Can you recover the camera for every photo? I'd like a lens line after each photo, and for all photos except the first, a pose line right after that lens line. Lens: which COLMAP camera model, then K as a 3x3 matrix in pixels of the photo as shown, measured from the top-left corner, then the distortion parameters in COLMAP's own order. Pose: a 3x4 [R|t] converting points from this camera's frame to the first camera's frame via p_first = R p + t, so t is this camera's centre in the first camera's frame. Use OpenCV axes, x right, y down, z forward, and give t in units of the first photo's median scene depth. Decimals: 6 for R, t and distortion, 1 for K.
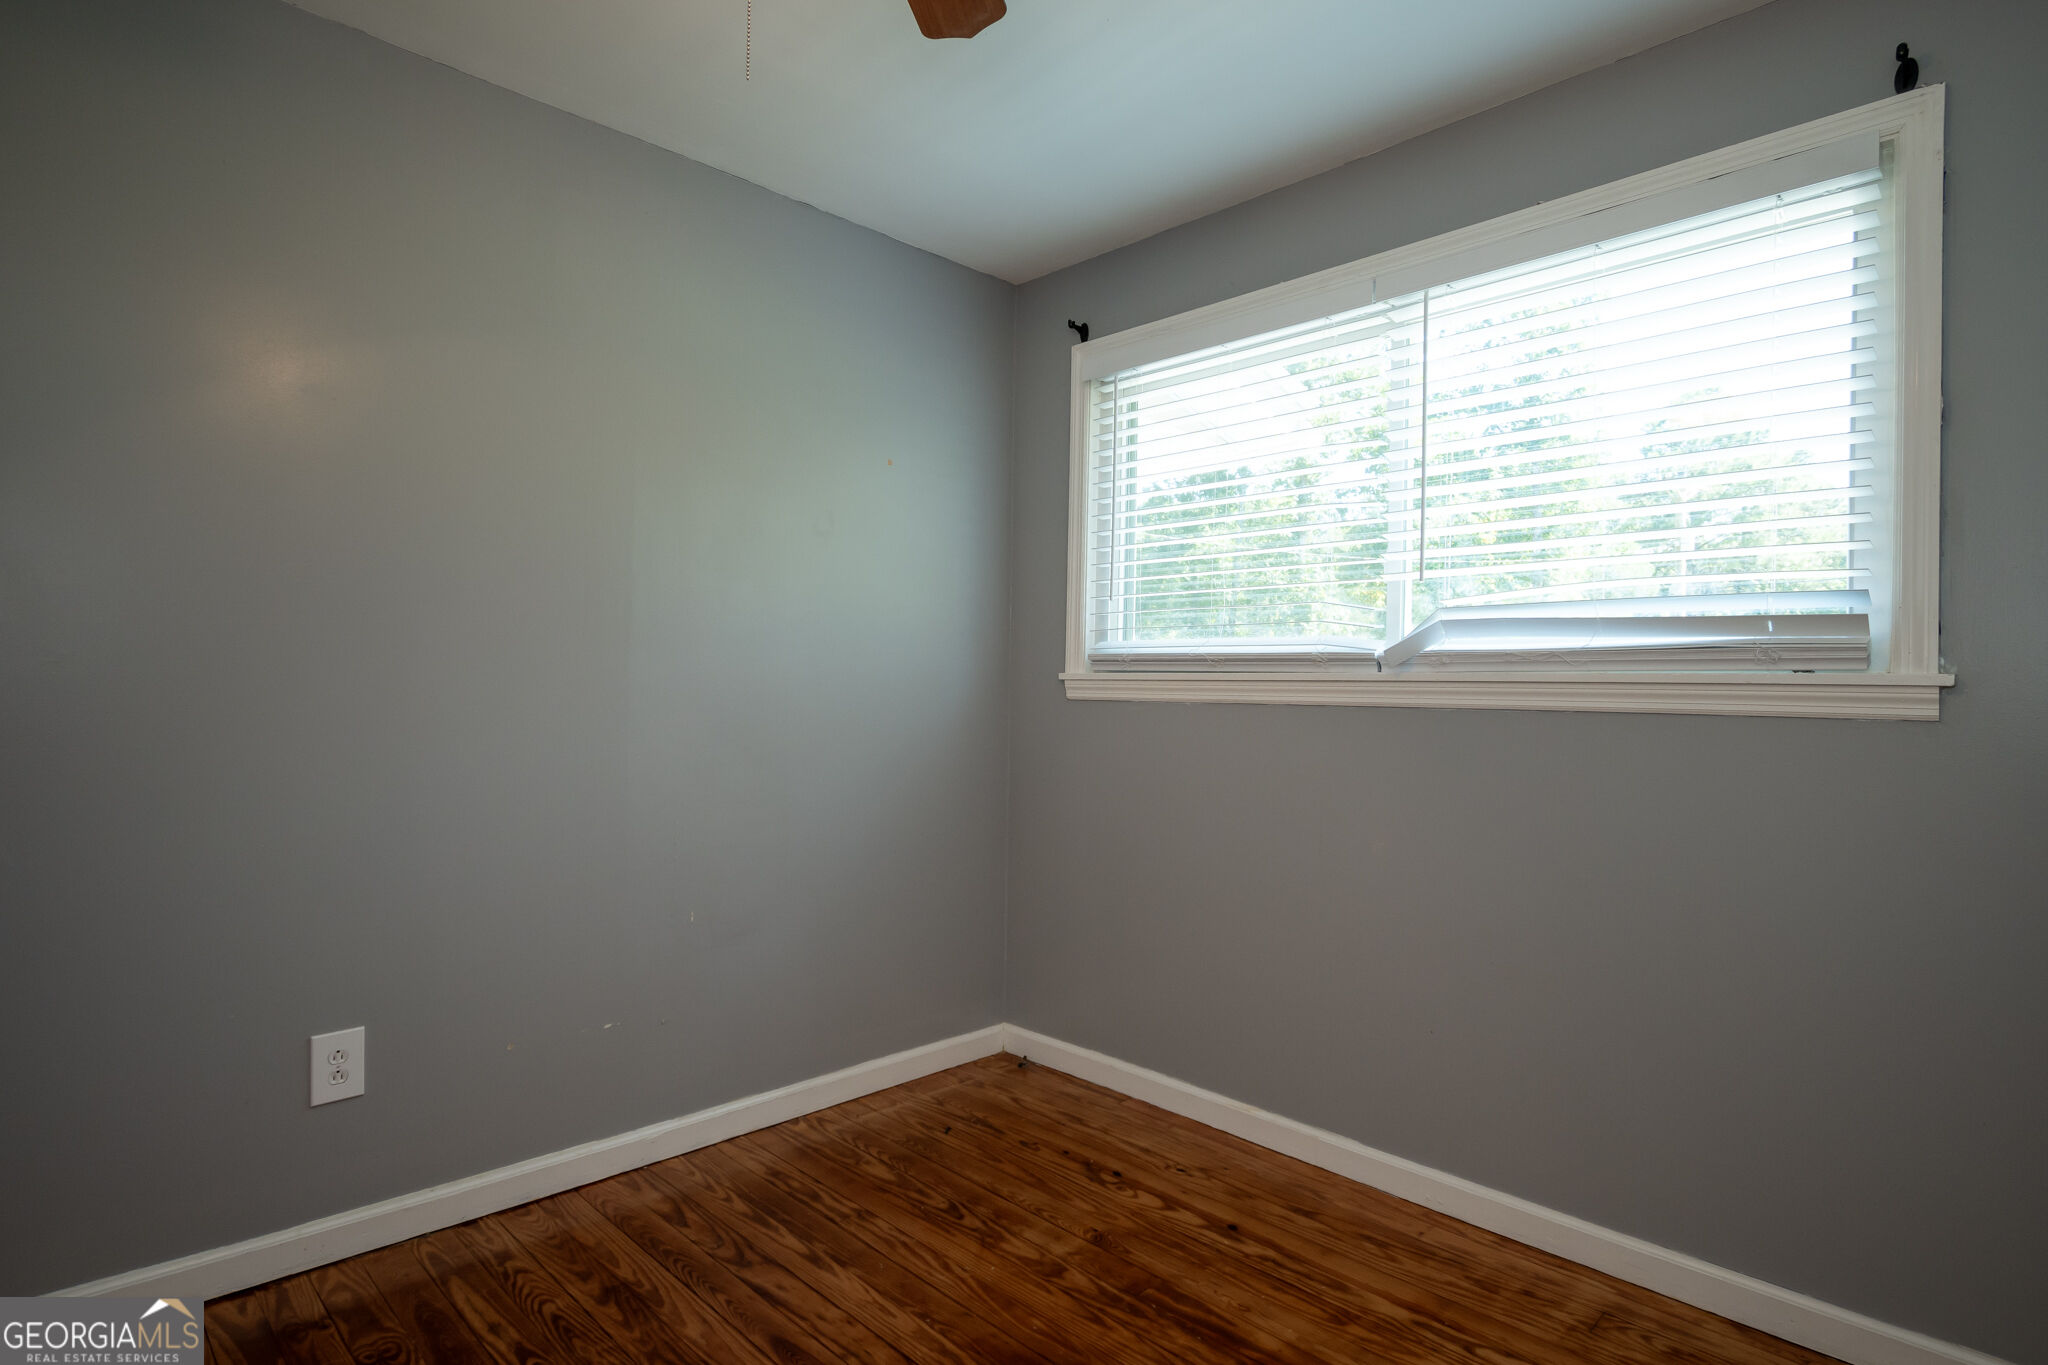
lens RADIAL K [[1050.7, 0, 1026.4], [0, 1050.7, 691.1], [0, 0, 1]] dist [-0.000571, -0.001168]
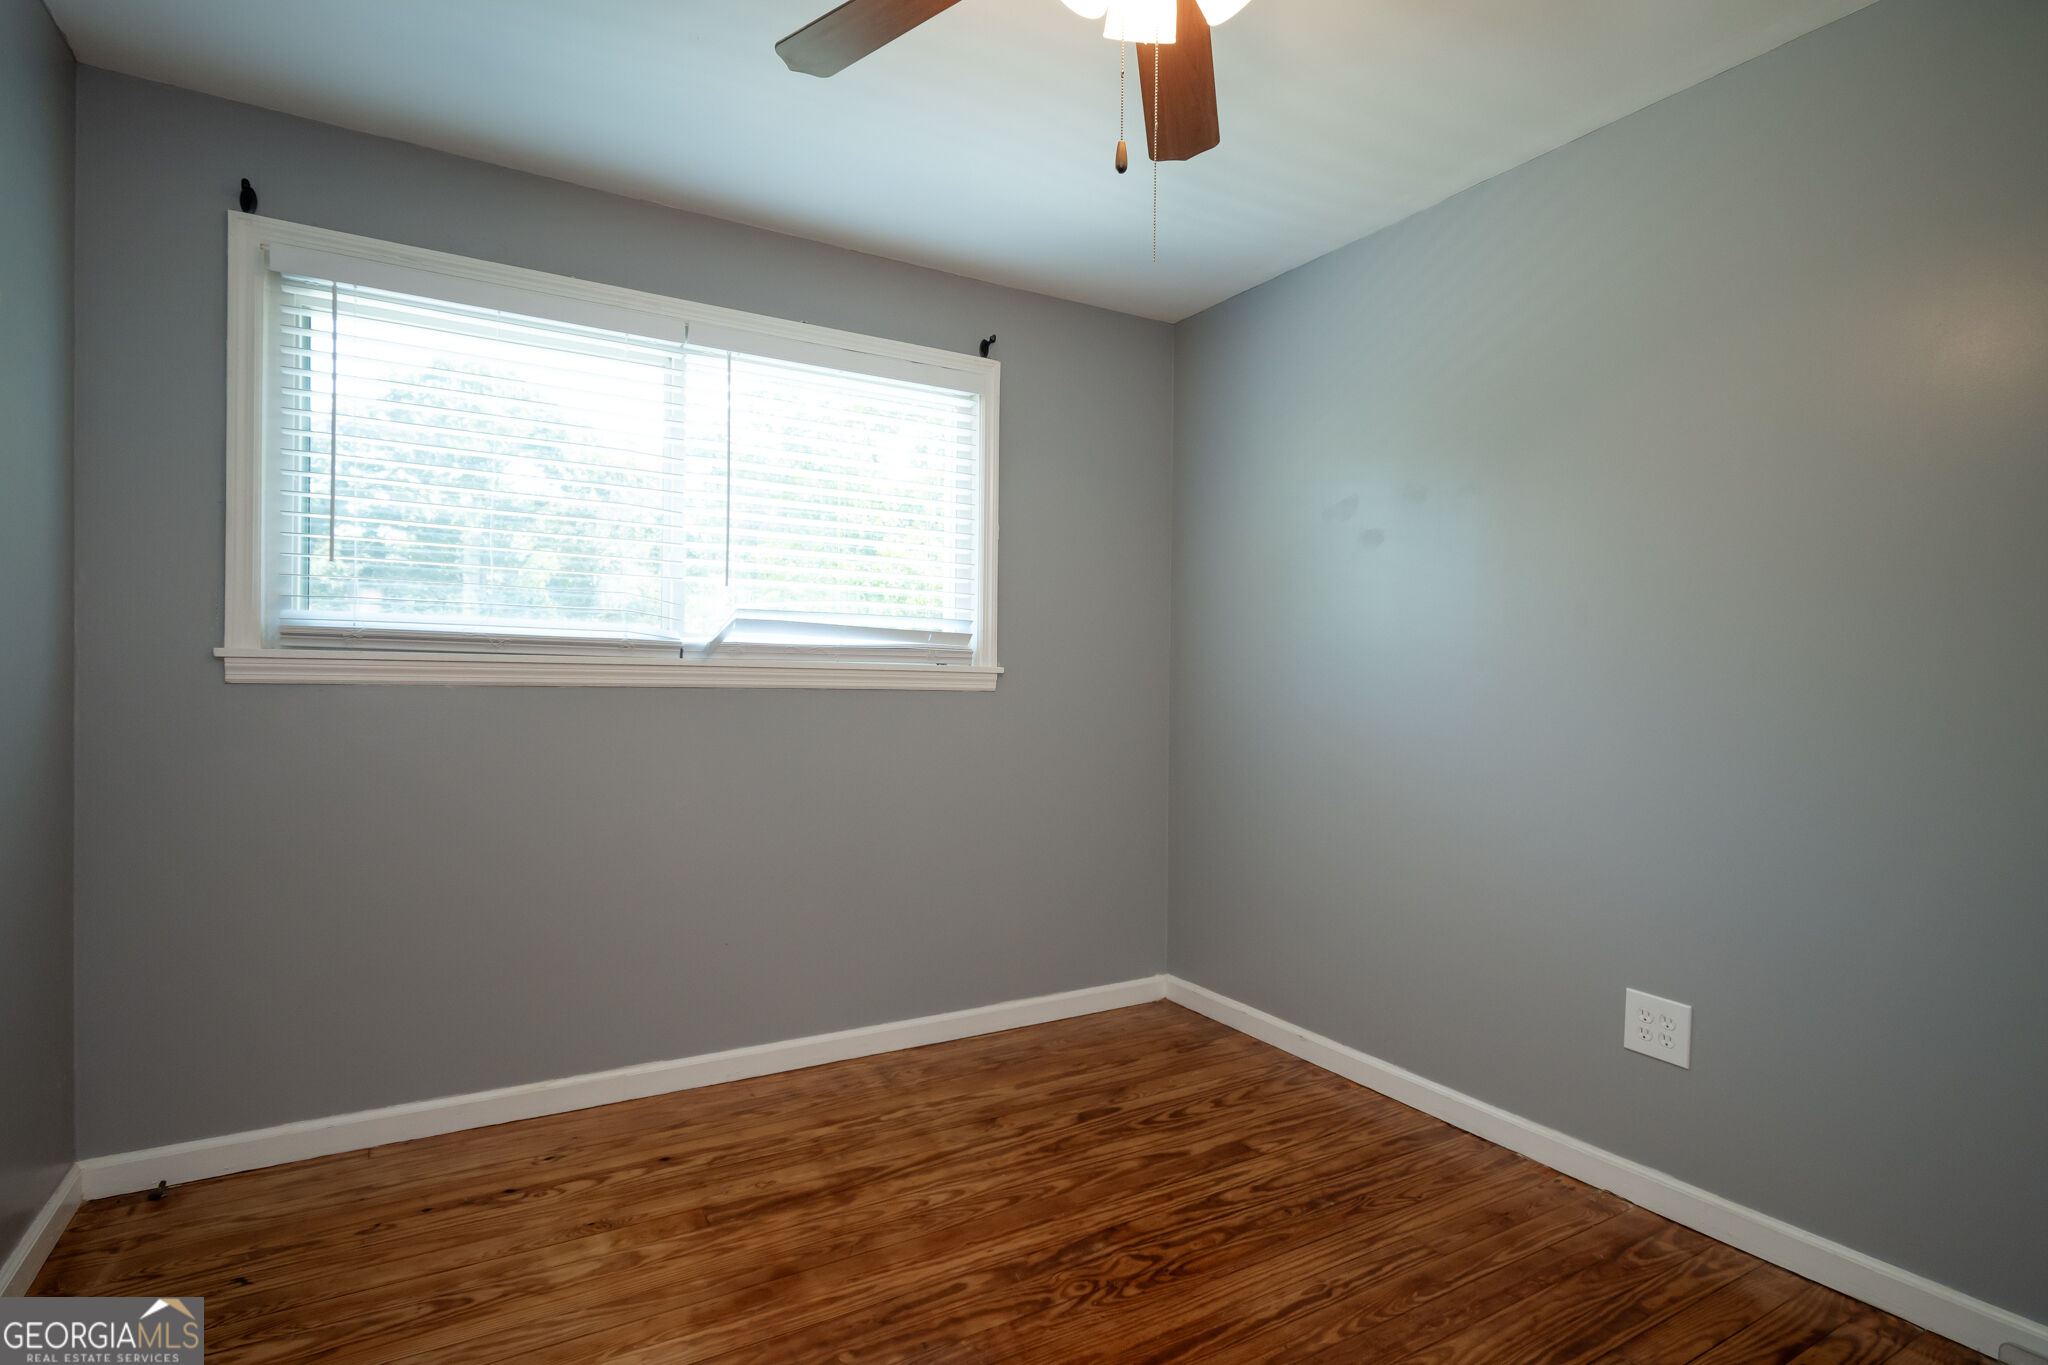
lens RADIAL K [[1026.9, 0, 1031.8], [0, 1026.9, 684.4], [0, 0, 1]] dist [0.000082, -0.000905]
pose [[0.237700, -0.017670, 0.971178, -0.741334], [-0.012321, 0.999699, 0.021205, -0.019017], [-0.971261, -0.017006, 0.237411, 0.365314]]
